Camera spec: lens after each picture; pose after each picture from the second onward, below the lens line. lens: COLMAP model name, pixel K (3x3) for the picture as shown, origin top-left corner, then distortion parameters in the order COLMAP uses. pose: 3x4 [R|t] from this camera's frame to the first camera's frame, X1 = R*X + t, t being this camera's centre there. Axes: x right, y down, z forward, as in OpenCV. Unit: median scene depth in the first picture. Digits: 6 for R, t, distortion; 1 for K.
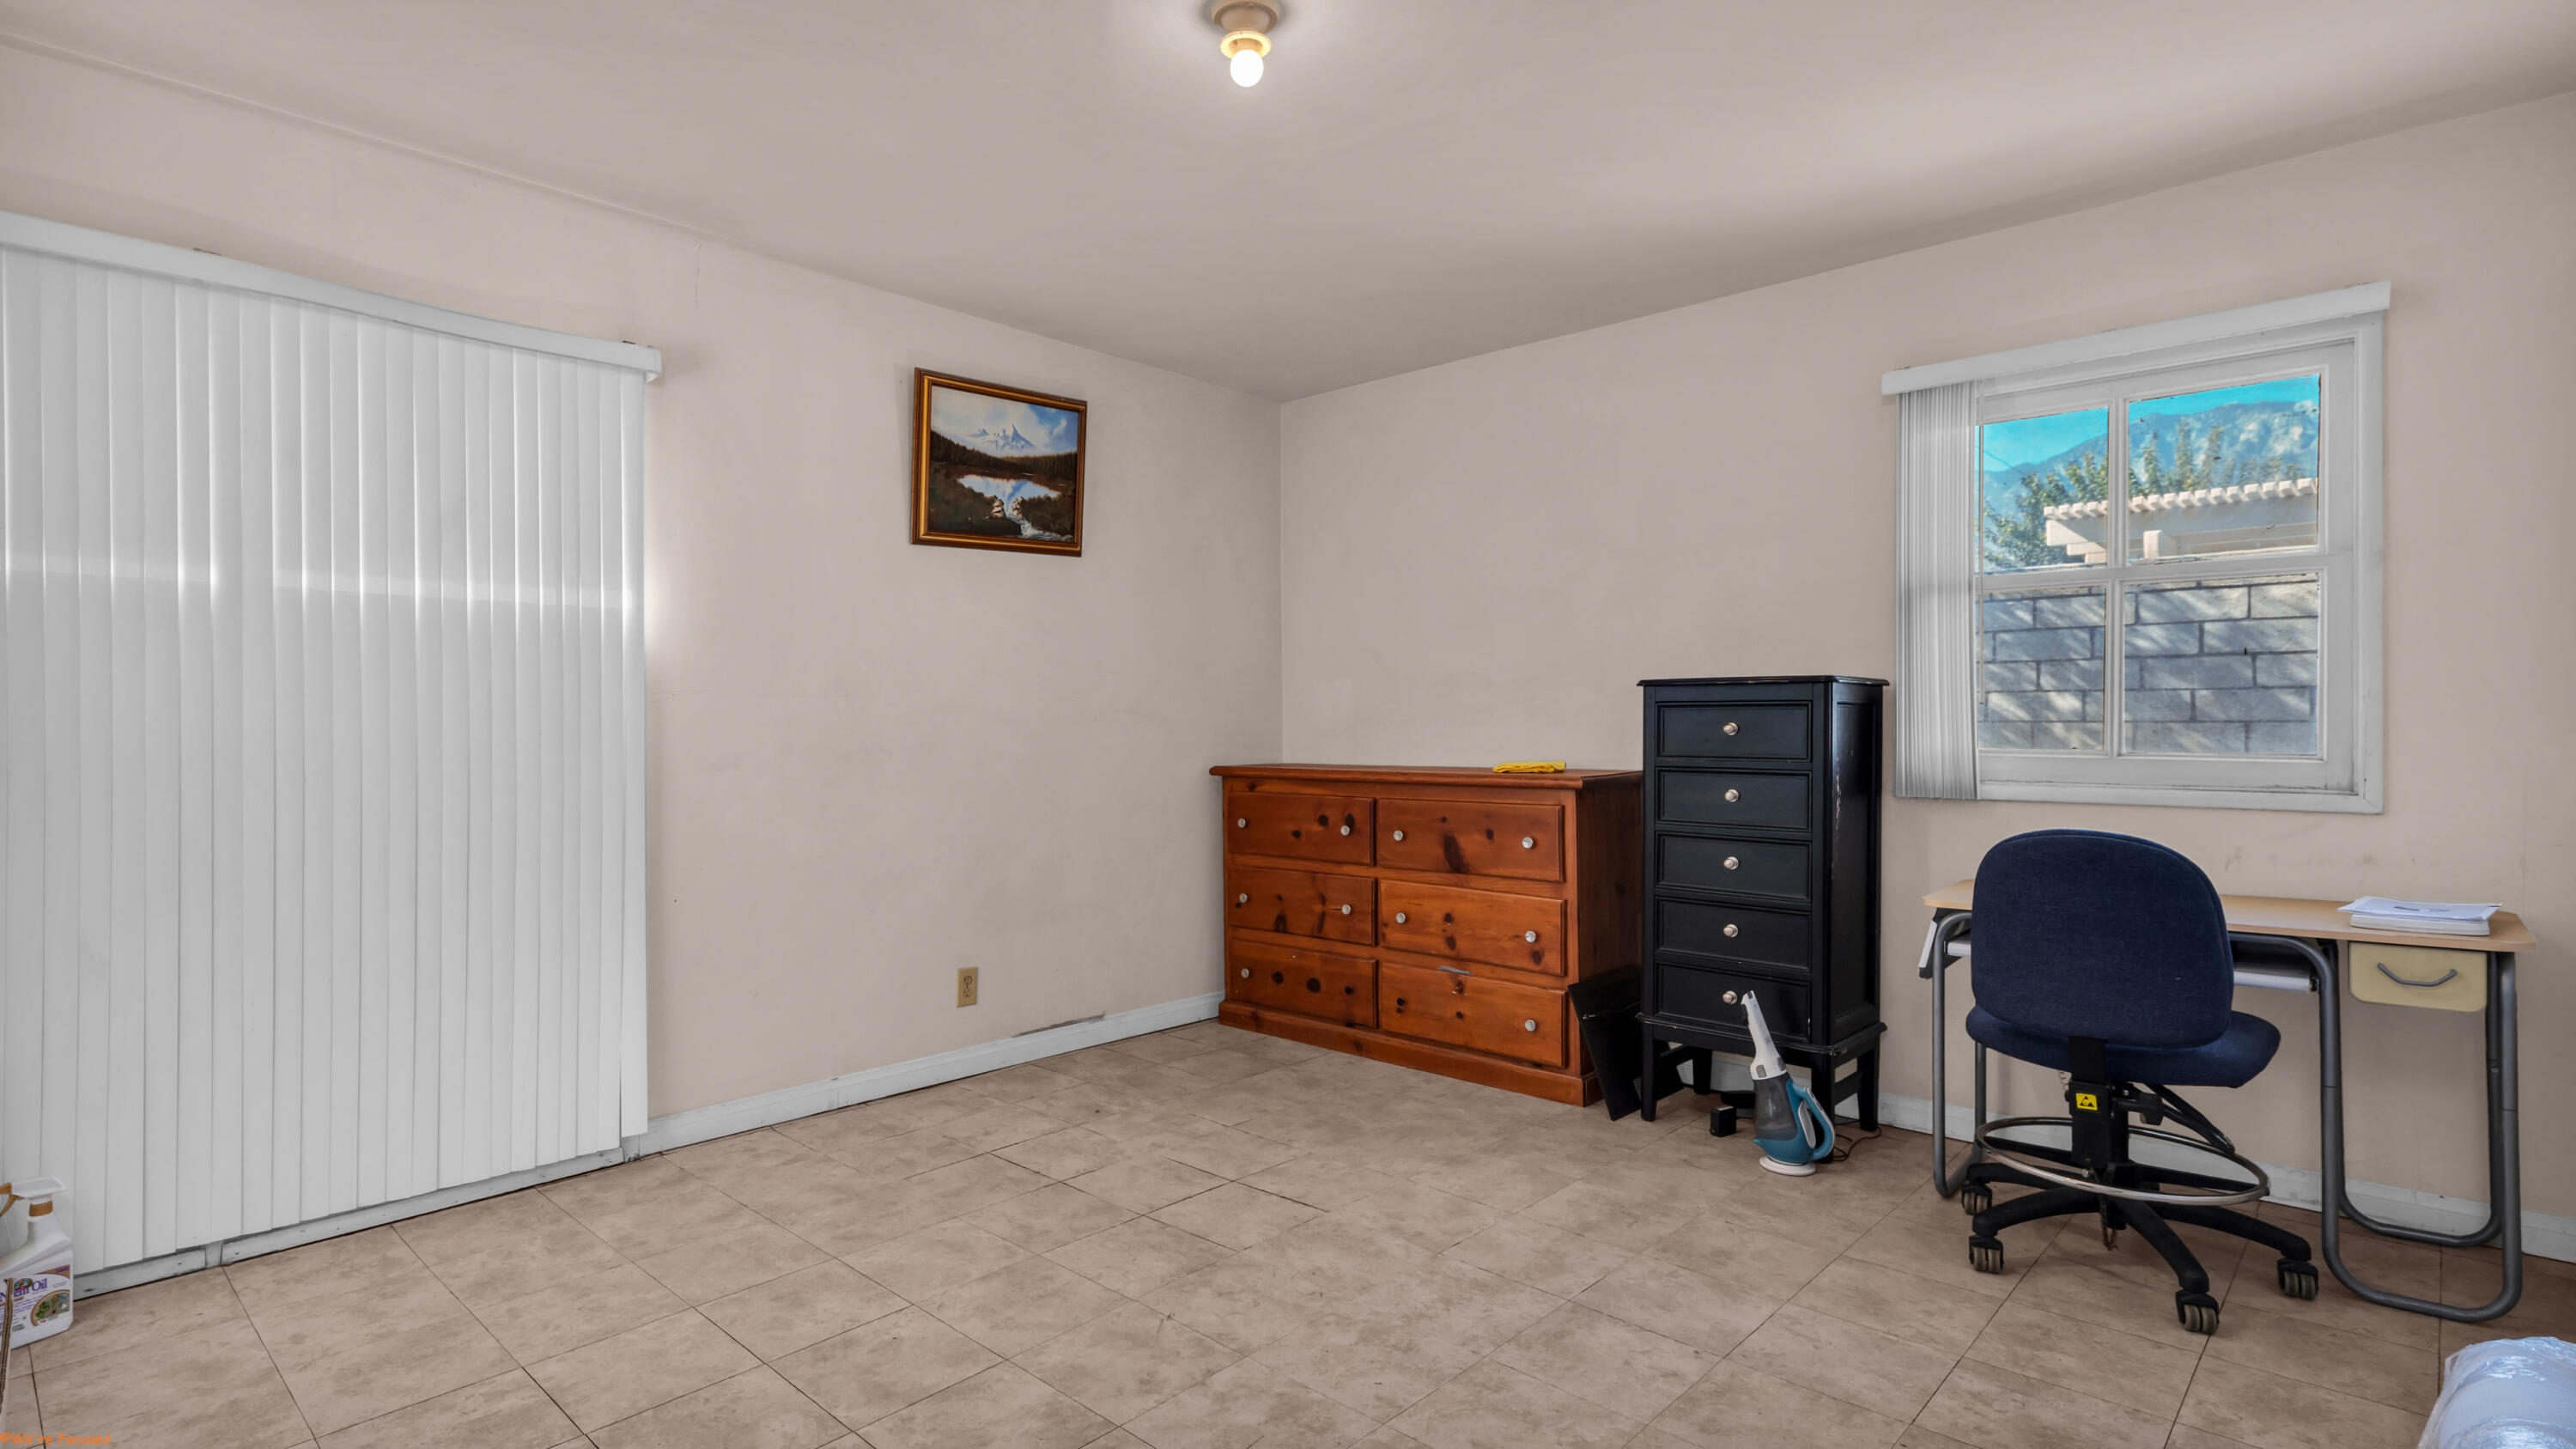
lens RADIAL K [[1188.4, 0, 1288.9], [0, 1188.4, 721.6], [0, 0, 1]] dist [0.000208, -0.000037]
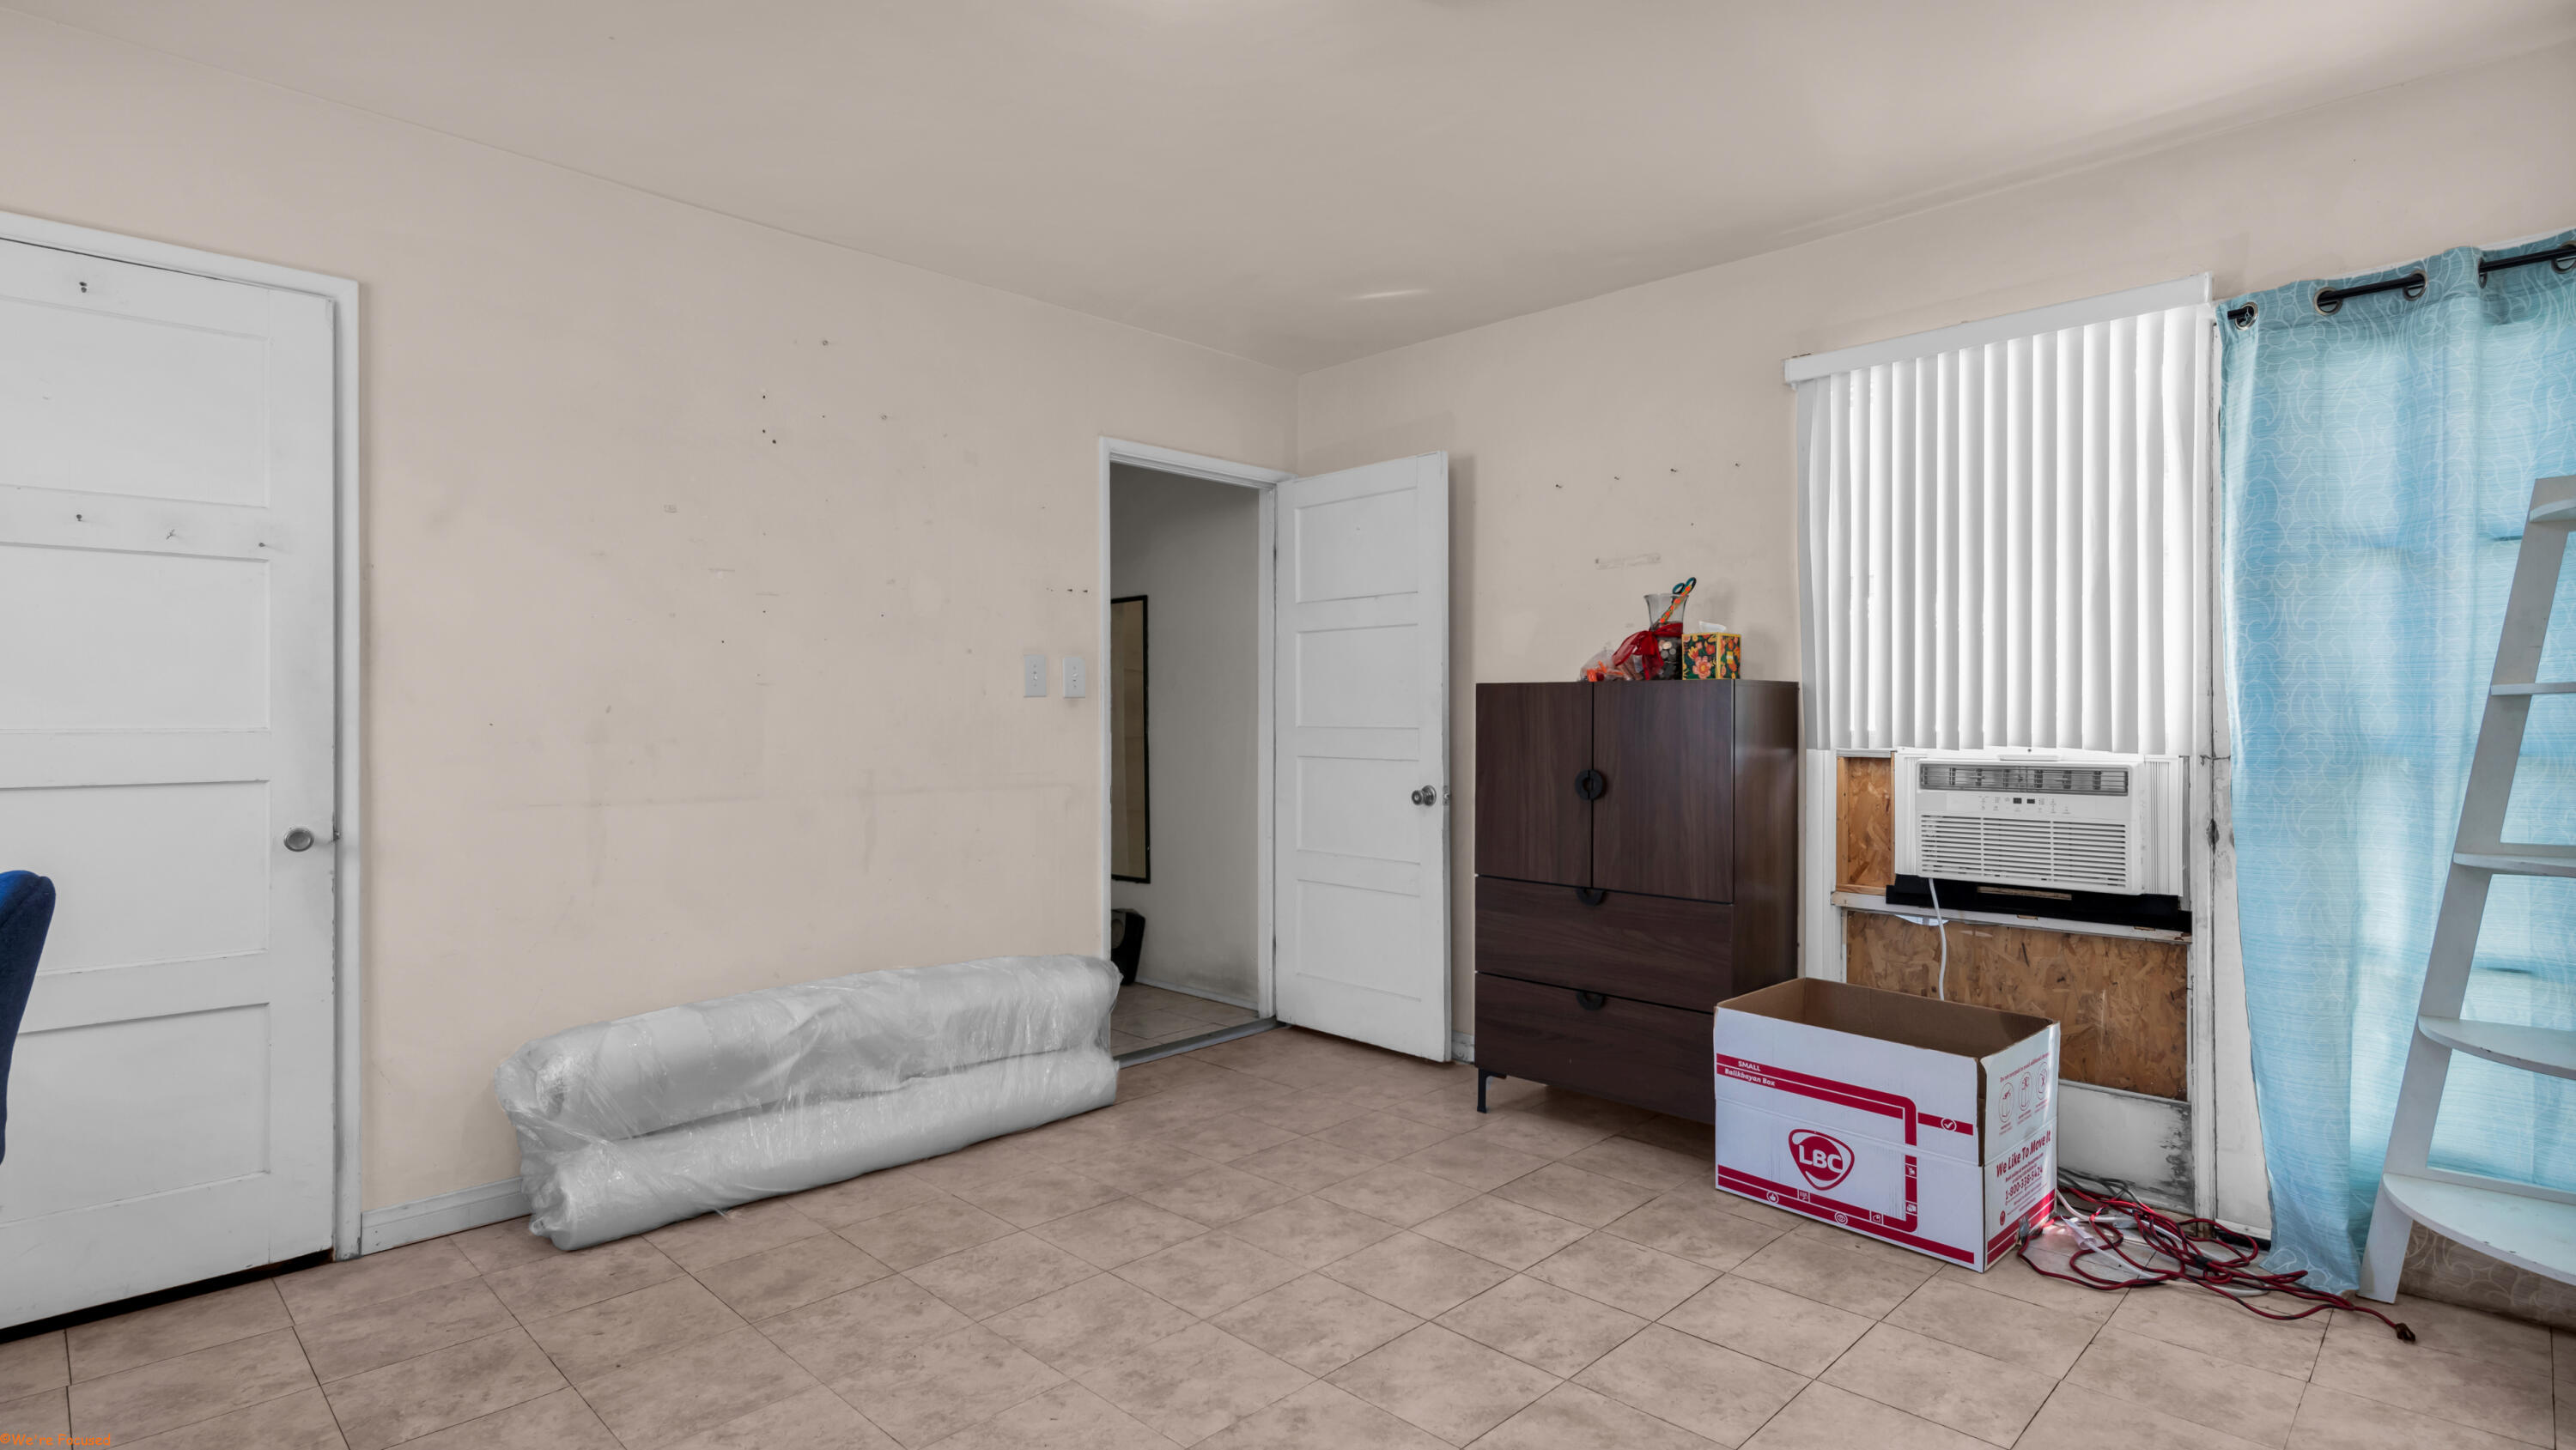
lens RADIAL K [[1188.1, 0, 1287.2], [0, 1188.1, 725.8], [0, 0, 1]] dist [0.000208, -0.000037]
pose [[-0.997634, 0.001386, 0.068738, -0.179005], [0.001456, 0.999998, 0.000964, 0.006476], [-0.068737, 0.001062, -0.997634, 1.970310]]
